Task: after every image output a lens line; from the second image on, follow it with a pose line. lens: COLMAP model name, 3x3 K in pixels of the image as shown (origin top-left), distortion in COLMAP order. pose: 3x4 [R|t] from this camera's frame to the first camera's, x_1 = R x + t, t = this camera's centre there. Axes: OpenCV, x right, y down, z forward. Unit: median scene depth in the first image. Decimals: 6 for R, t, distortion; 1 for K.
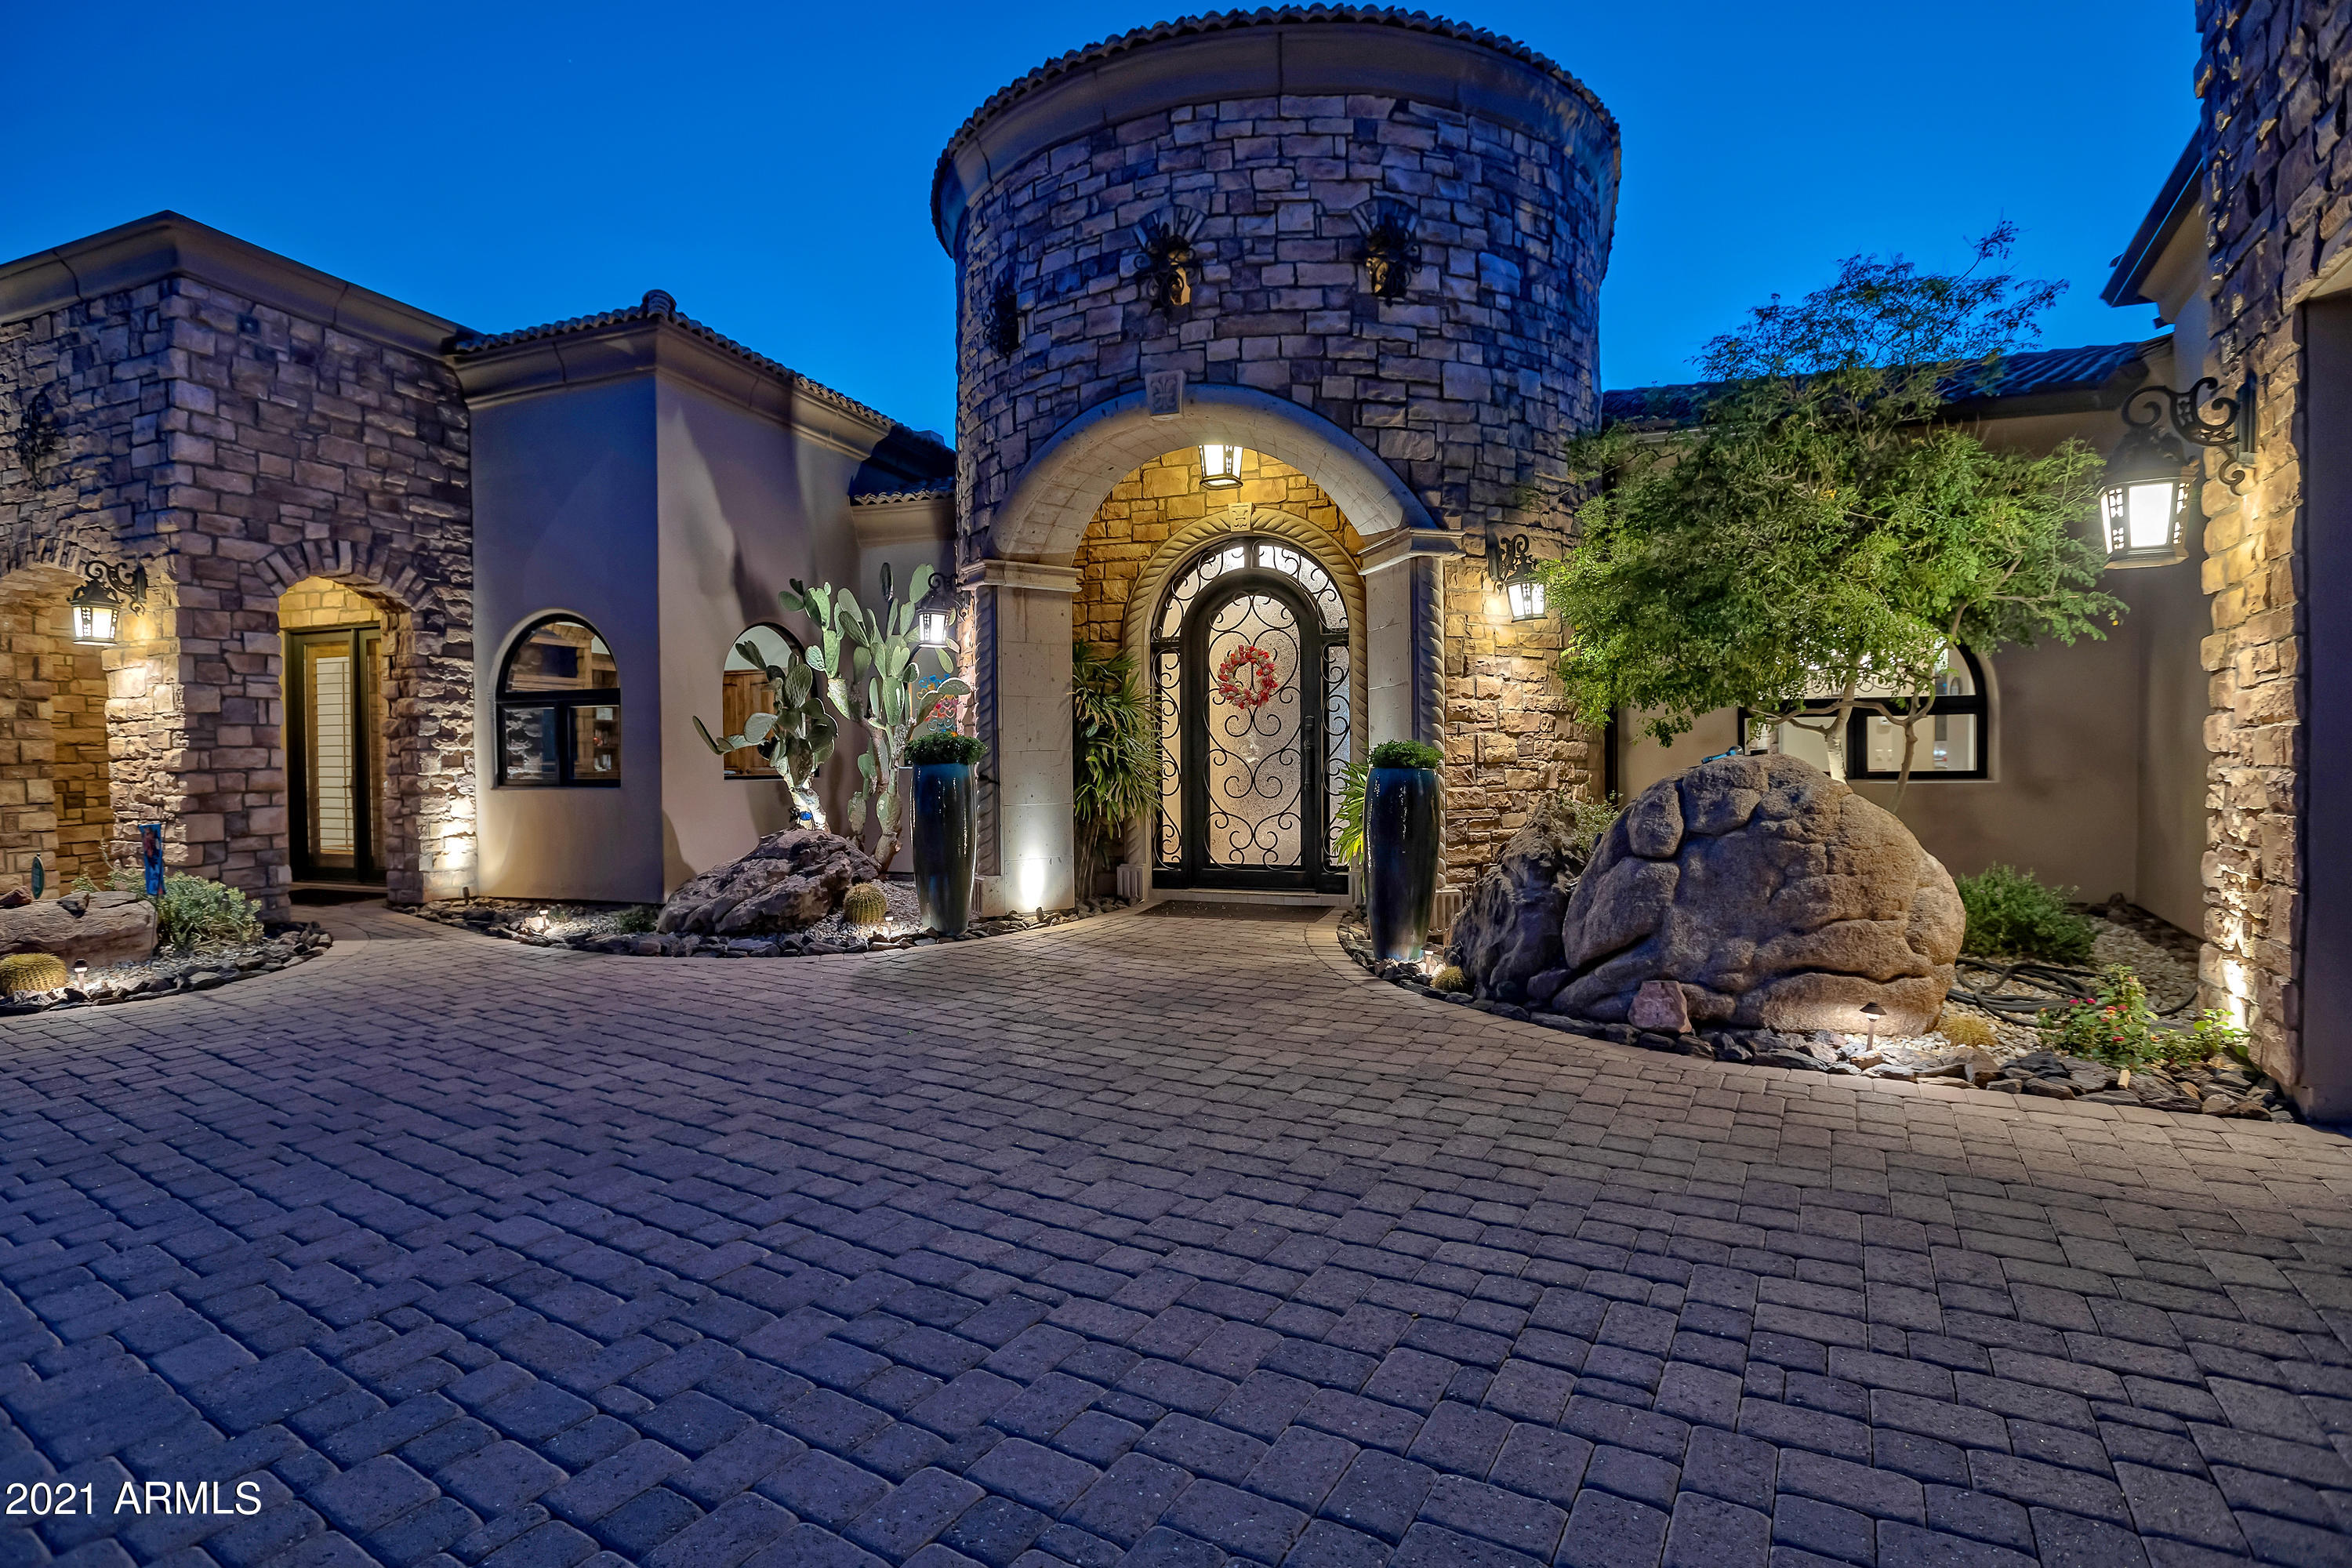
lens RADIAL K [[1129.1, 0, 1176.0], [0, 1129.1, 784.0], [0, 0, 1]] dist [-0.021409, 0.000514]
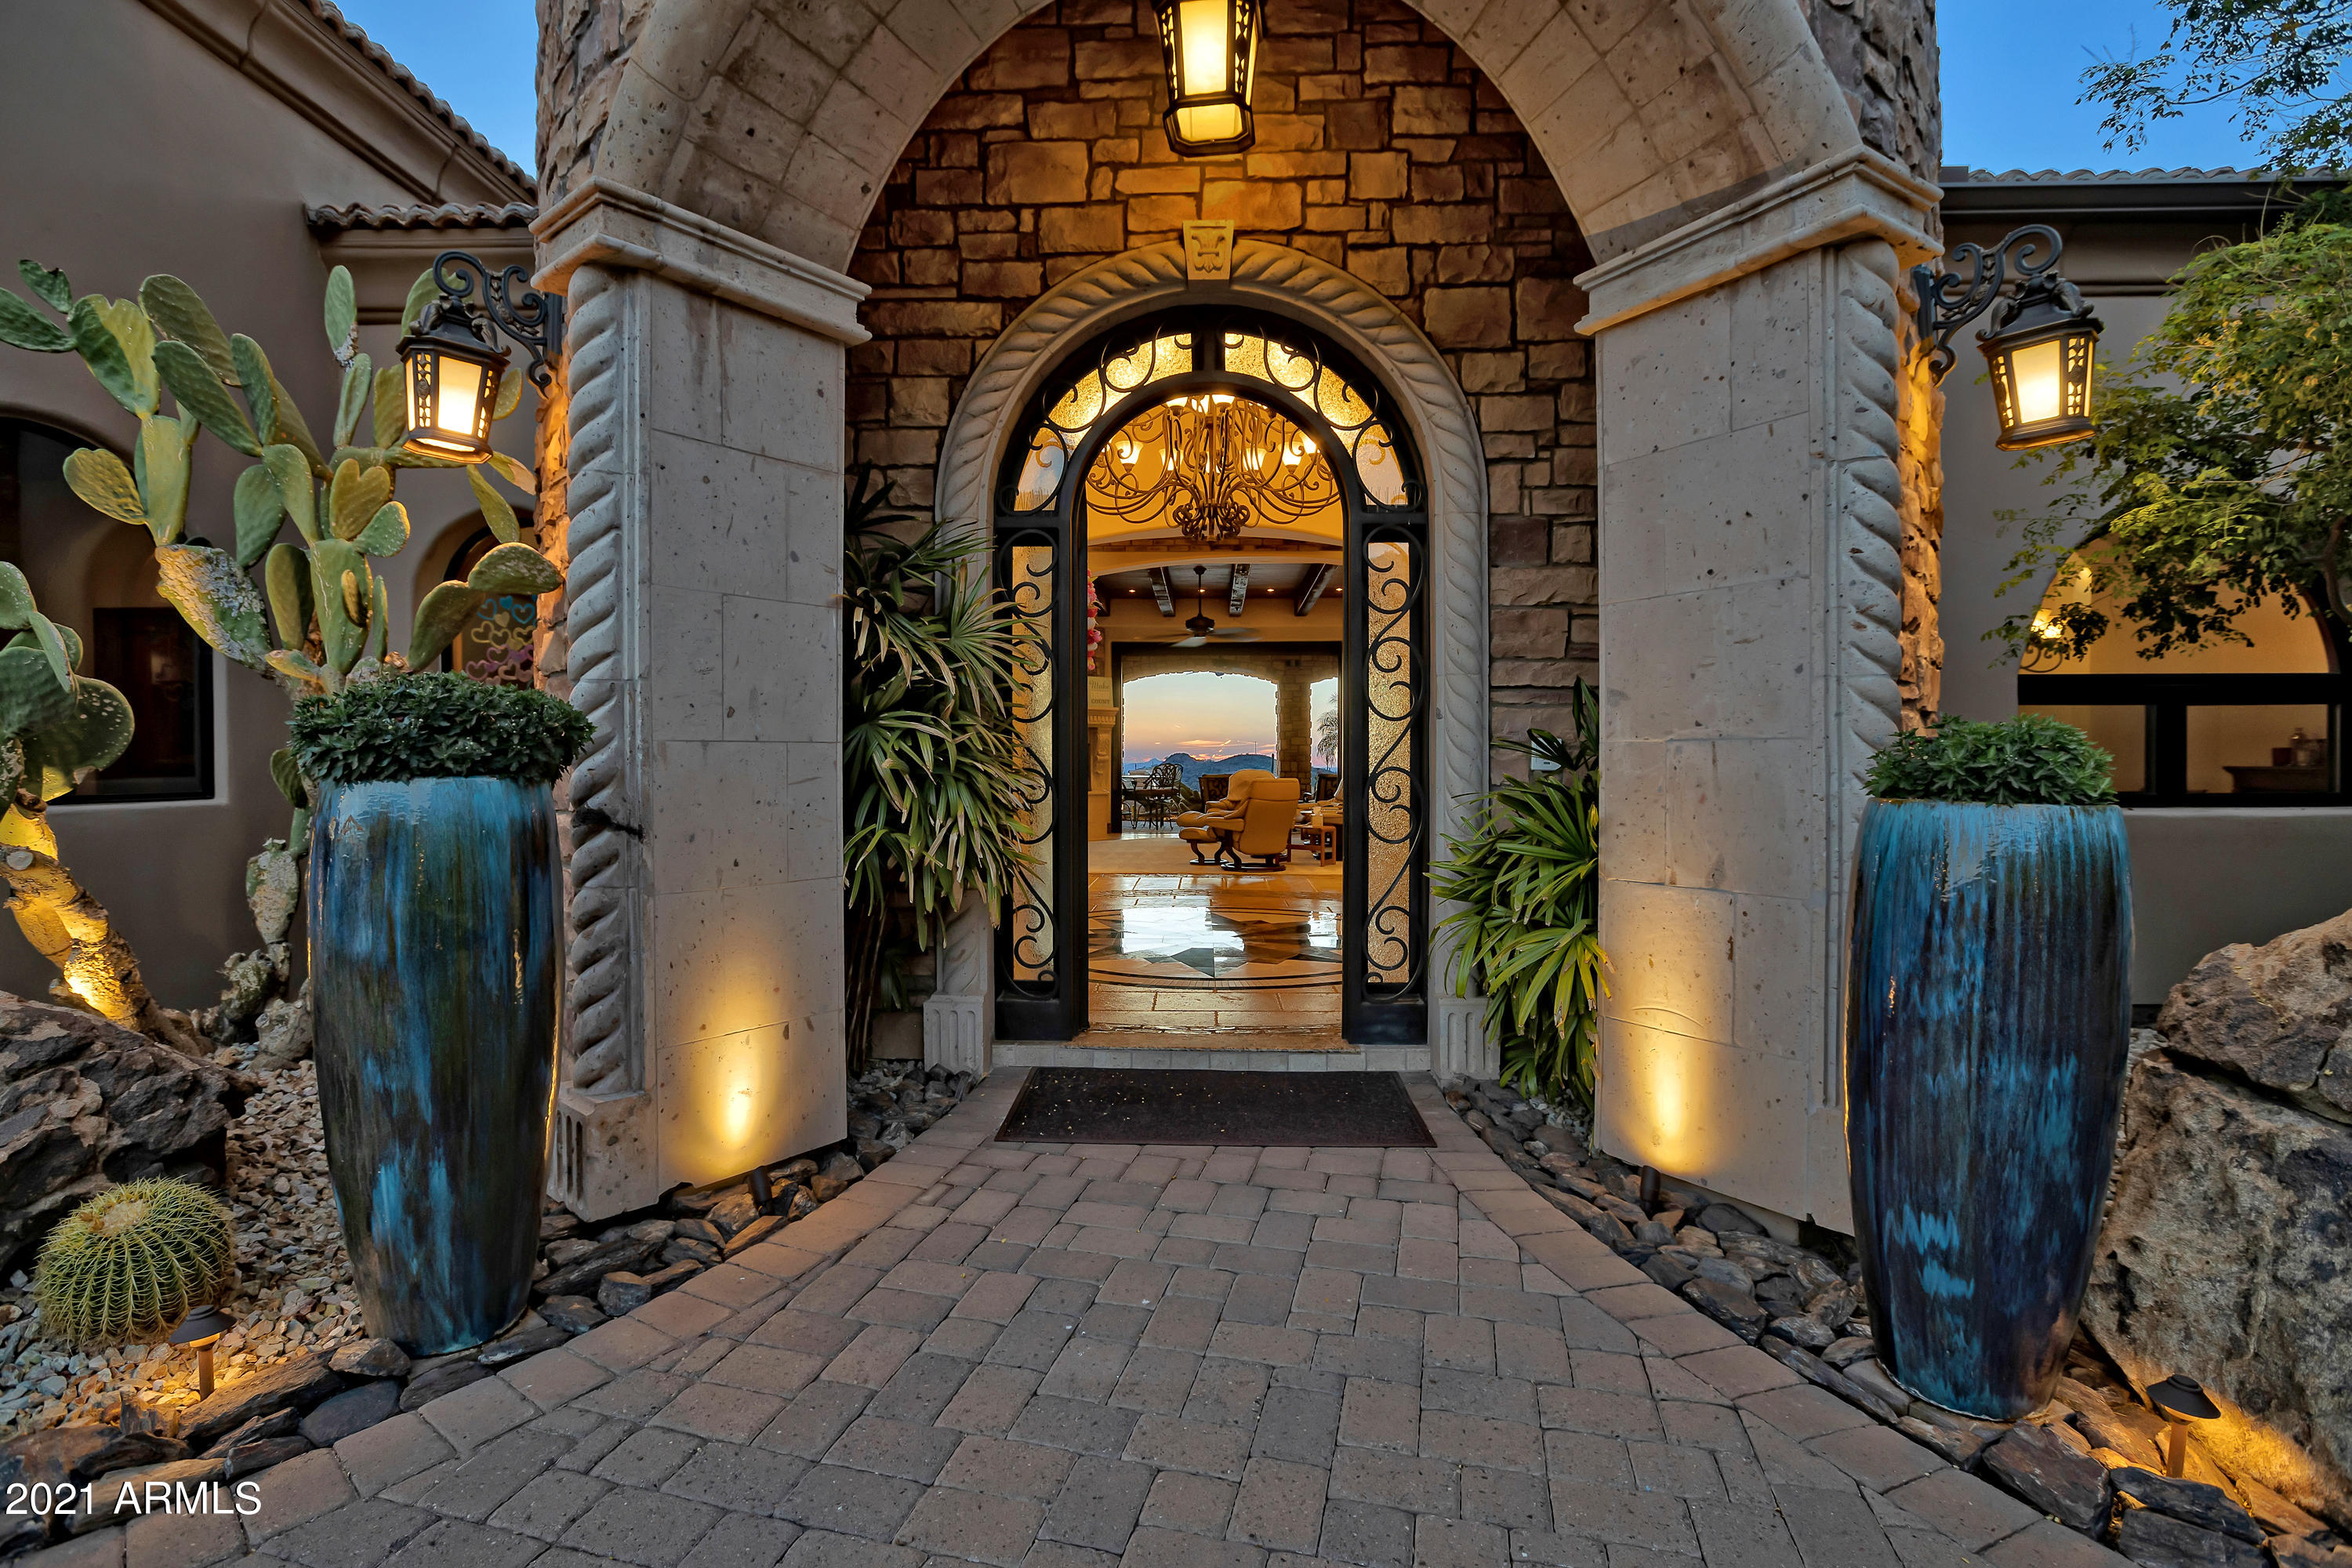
lens RADIAL K [[1129.1, 0, 1176.0], [0, 1129.1, 784.0], [0, 0, 1]] dist [-0.021409, 0.000514]
pose [[0.958870, 0.006379, 0.283774, -0.101344], [-0.002148, 0.999882, -0.015218, -0.008907], [-0.283837, 0.013983, 0.958770, 0.648355]]
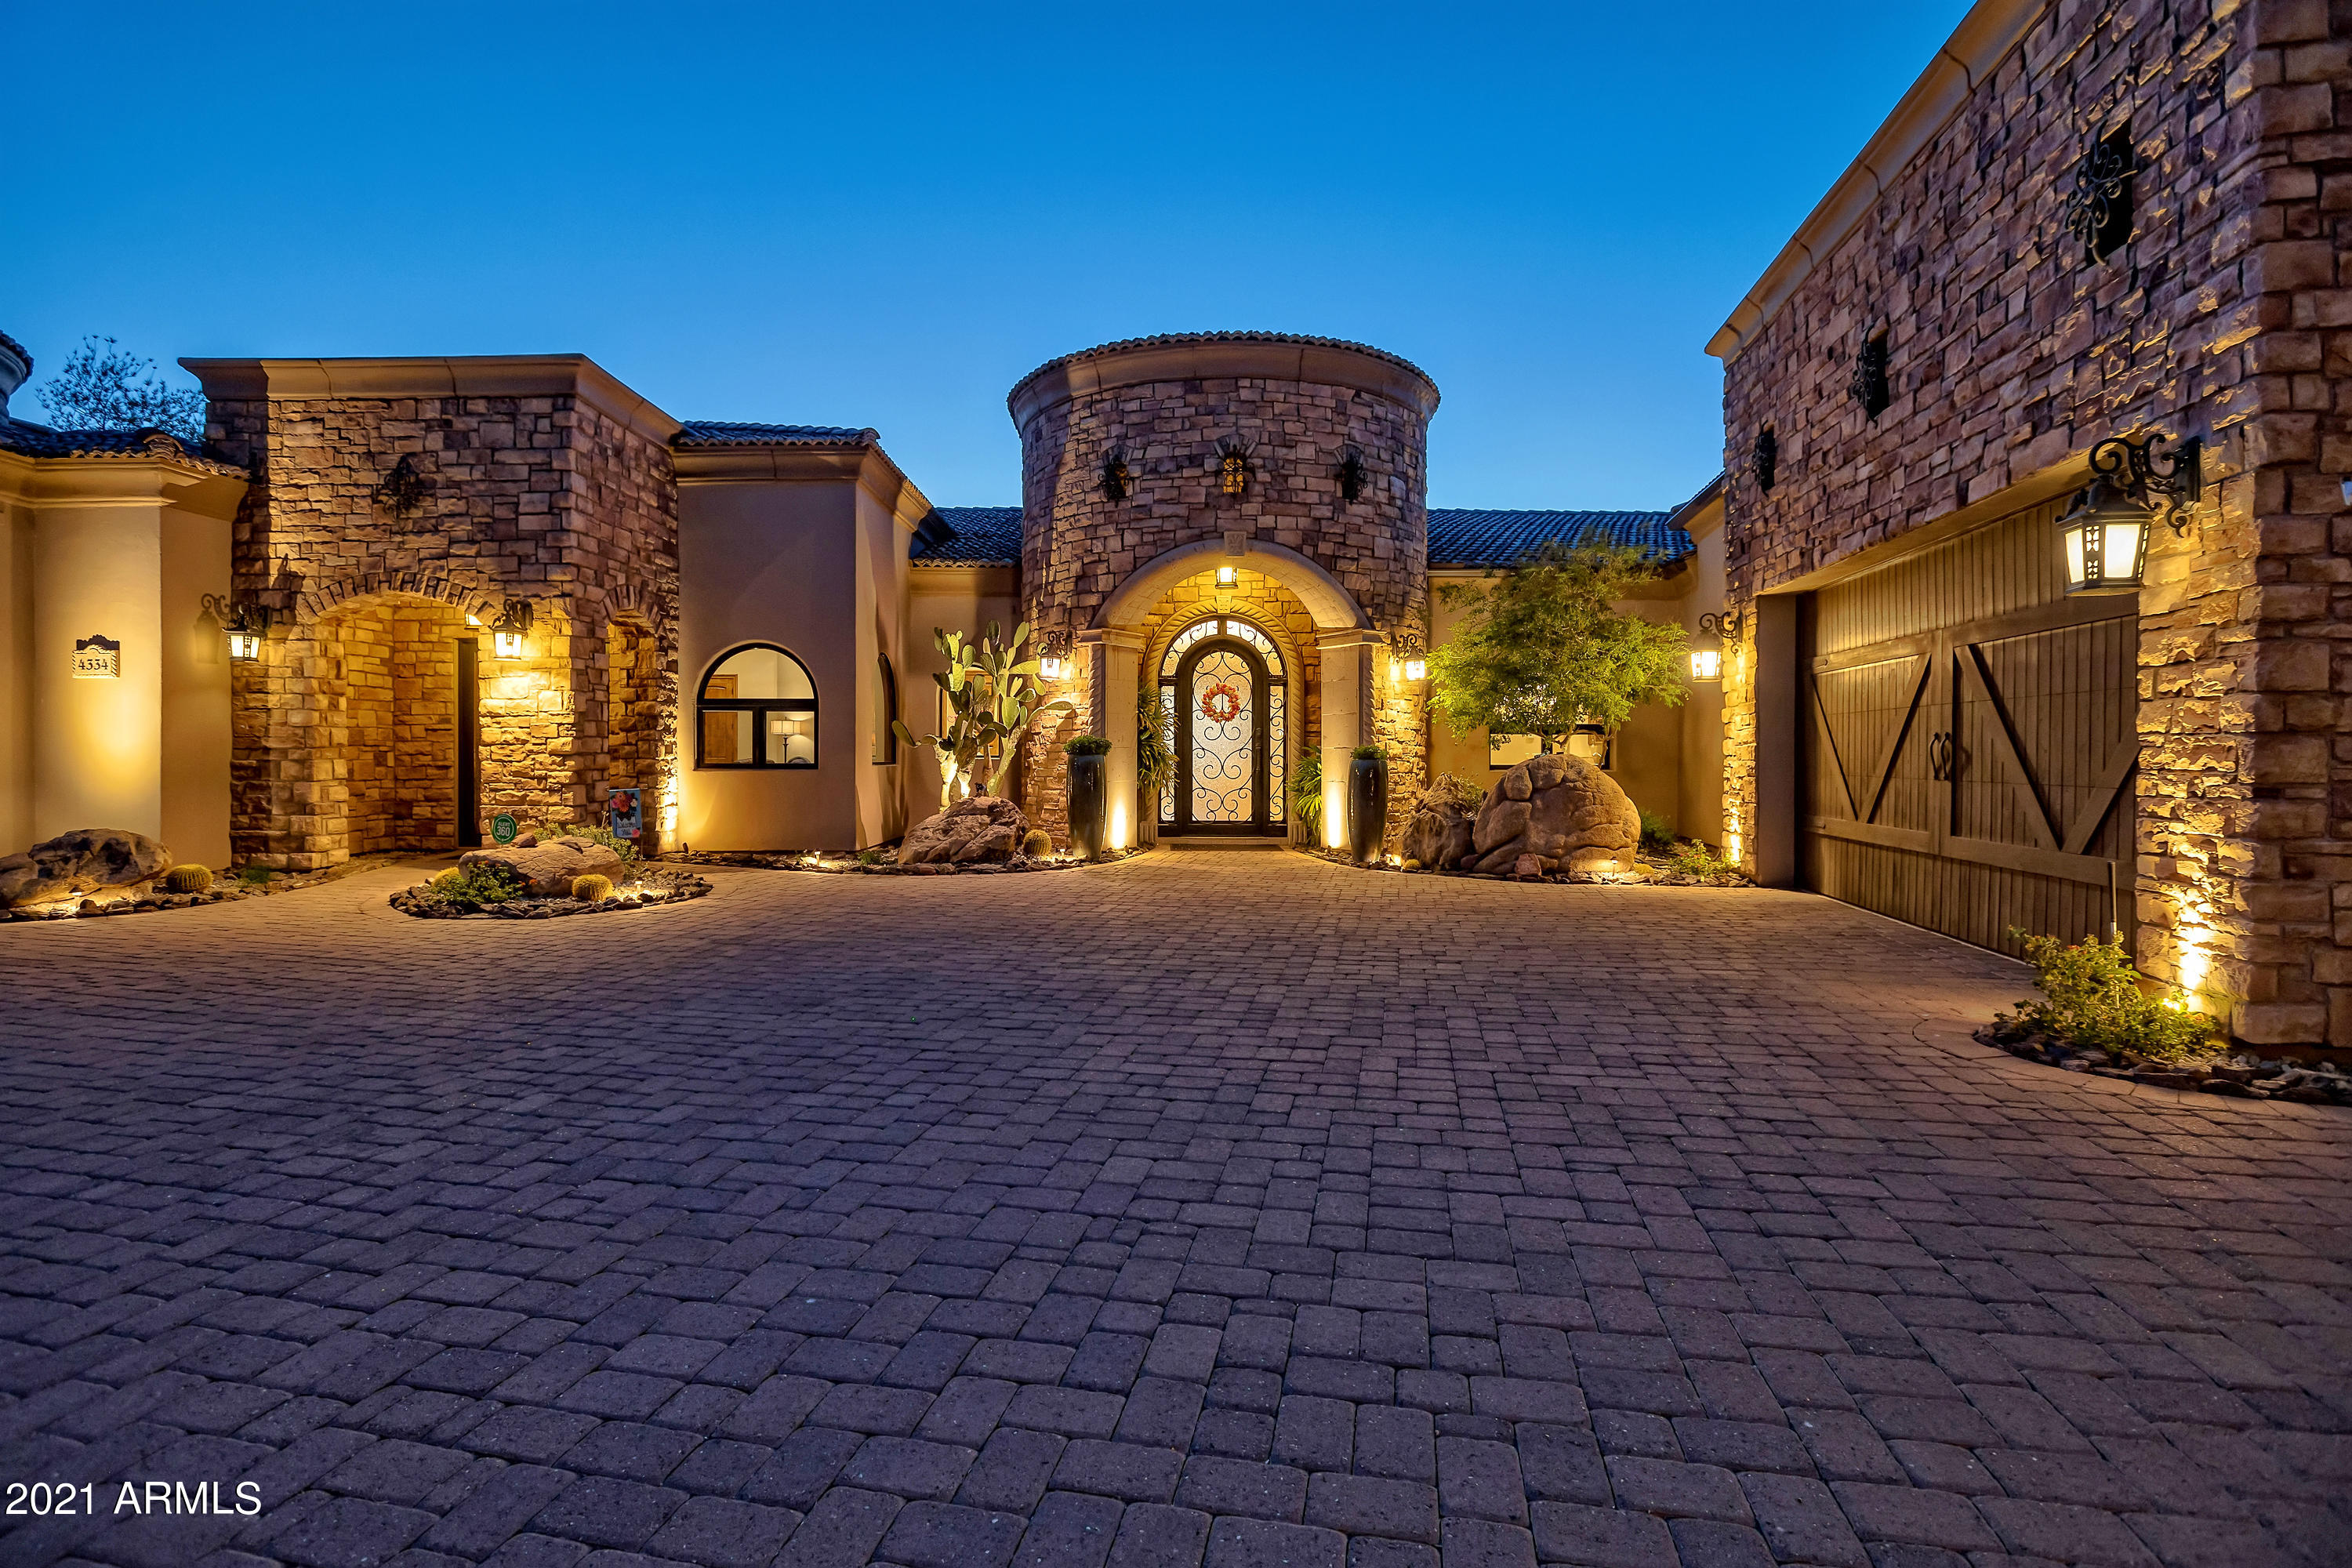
lens RADIAL K [[1120.5, 0, 1176.0], [0, 1120.5, 784.0], [0, 0, 1]] dist [-0.001598, 0.001607]
pose [[0.938837, 0.002022, 0.344355, -0.649712], [-0.002437, 0.999997, 0.000775, 0.022690], [-0.344352, -0.001567, 0.938839, -0.559877]]
